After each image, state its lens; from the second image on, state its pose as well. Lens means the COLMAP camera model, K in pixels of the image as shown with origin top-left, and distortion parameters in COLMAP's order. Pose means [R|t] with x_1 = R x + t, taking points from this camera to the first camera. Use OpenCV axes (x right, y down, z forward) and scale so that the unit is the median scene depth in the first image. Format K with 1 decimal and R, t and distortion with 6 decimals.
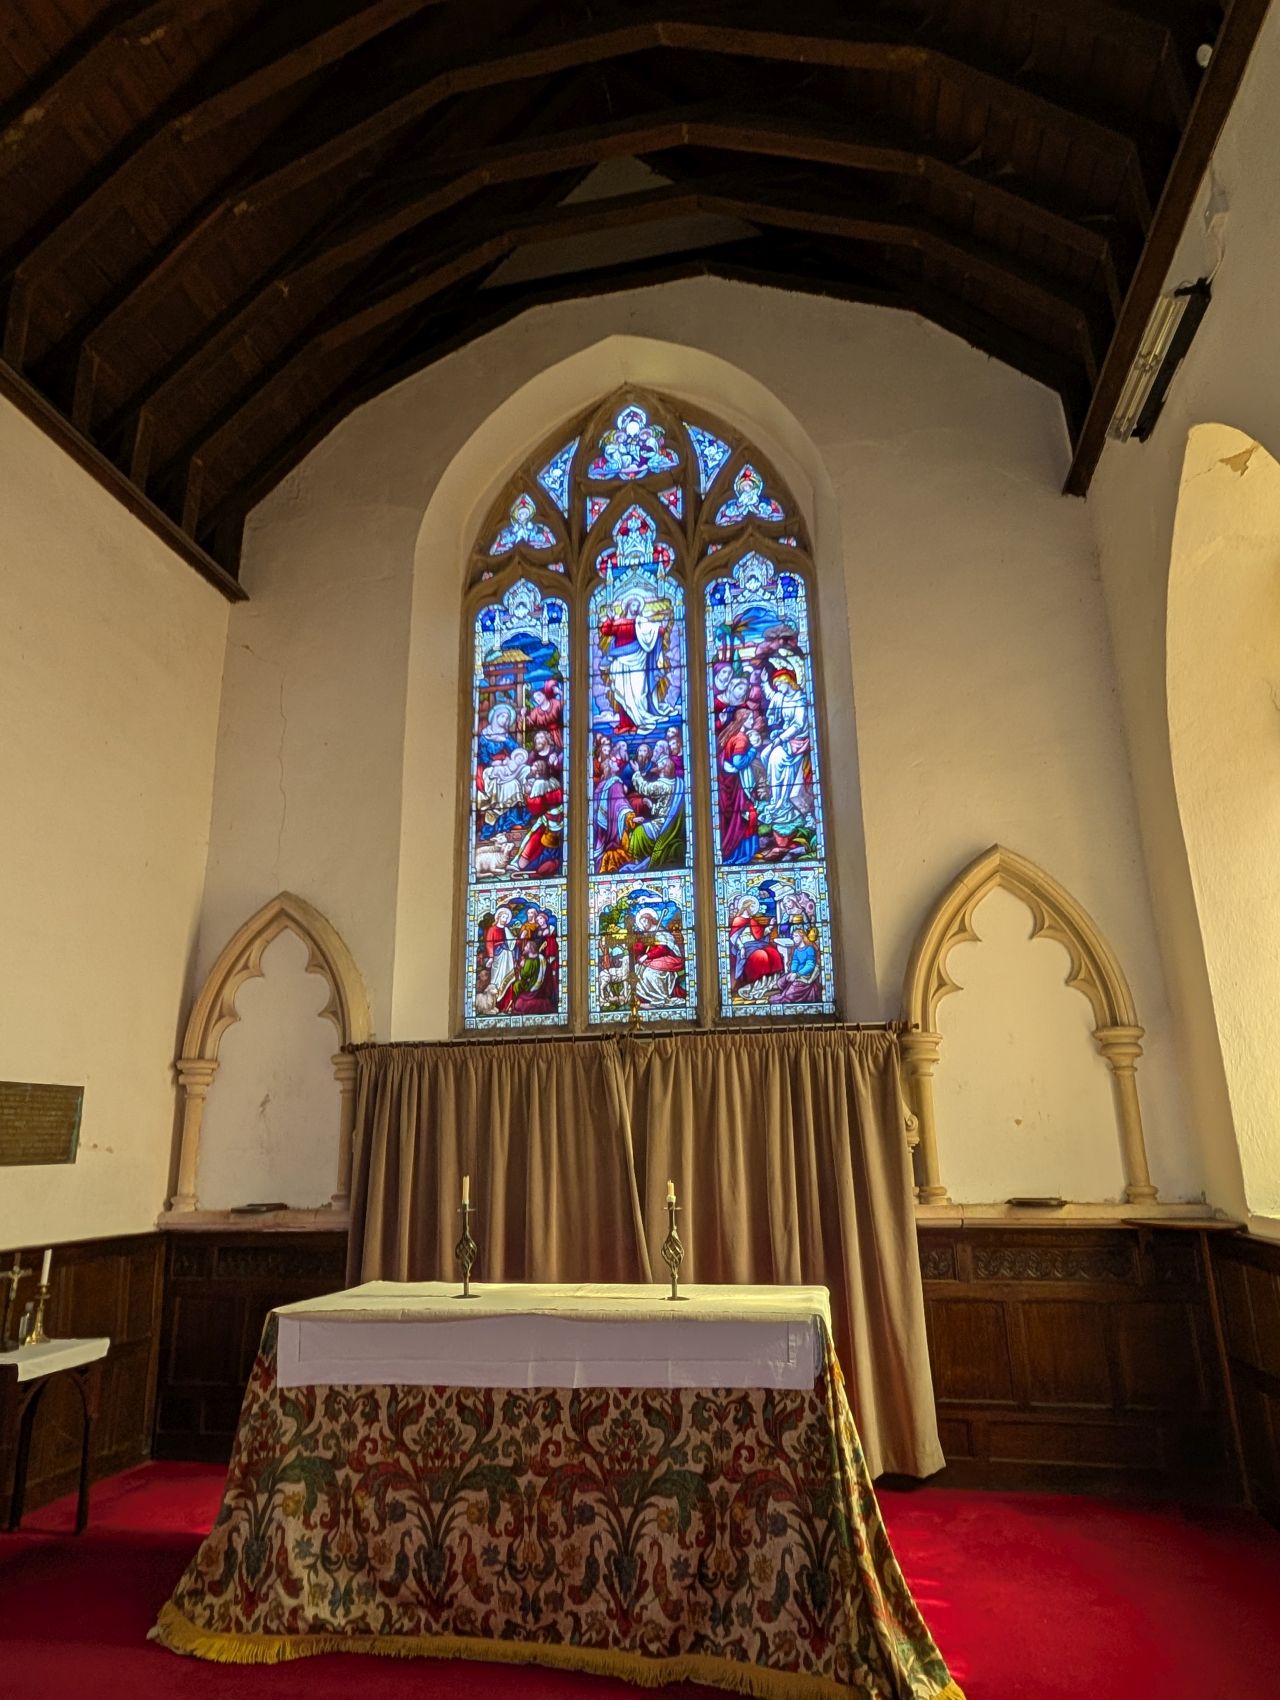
lens RADIAL K [[999.4, 0, 626.9], [0, 999.4, 855.4], [0, 0, 1]] dist [-0.001185, -0.000397]
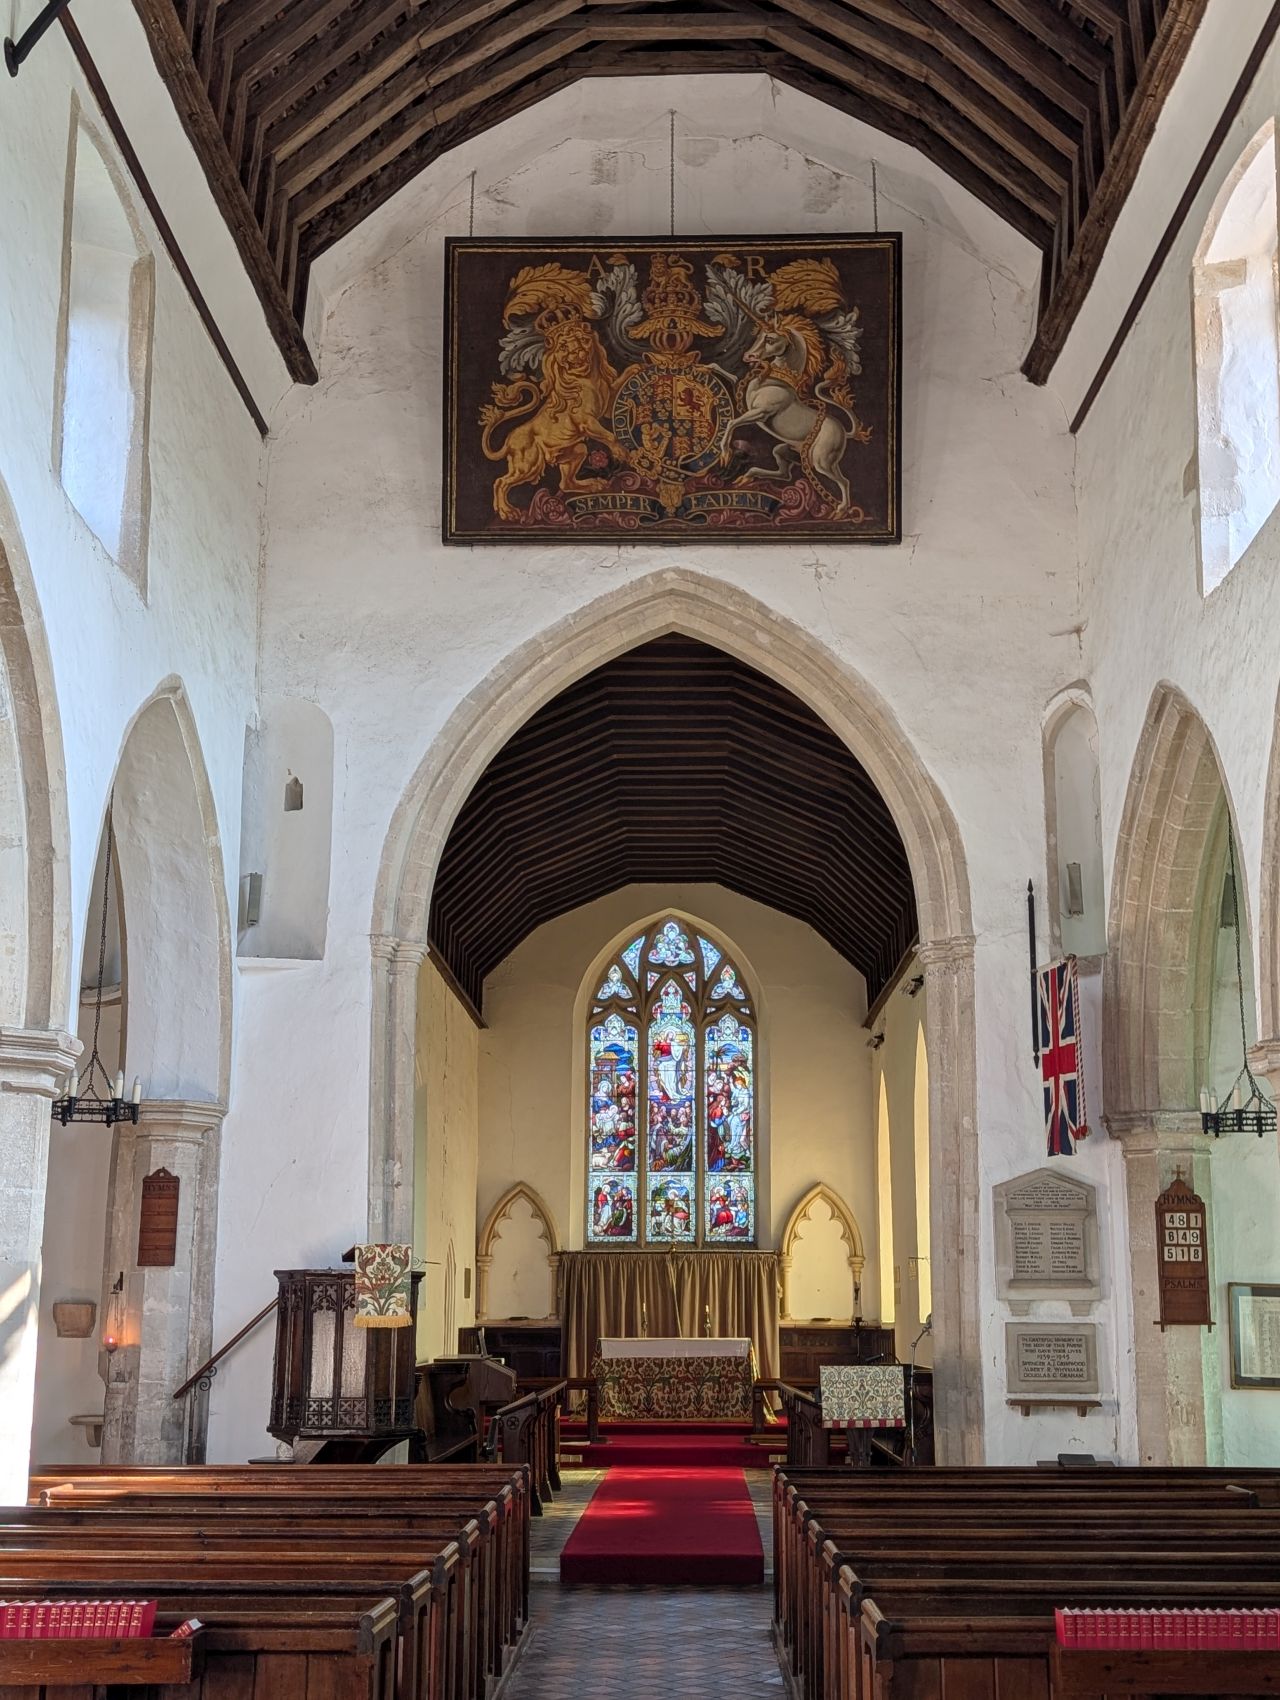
lens RADIAL K [[1795.4, 0, 659.0], [0, 1795.4, 851.0], [0, 0, 1]] dist [0.160826, -0.520896]
pose [[0.984561, 0.062526, 0.163492, -0.696968], [-0.067958, 0.997300, 0.027838, -0.786708], [-0.161310, -0.038519, 0.986152, -2.849640]]
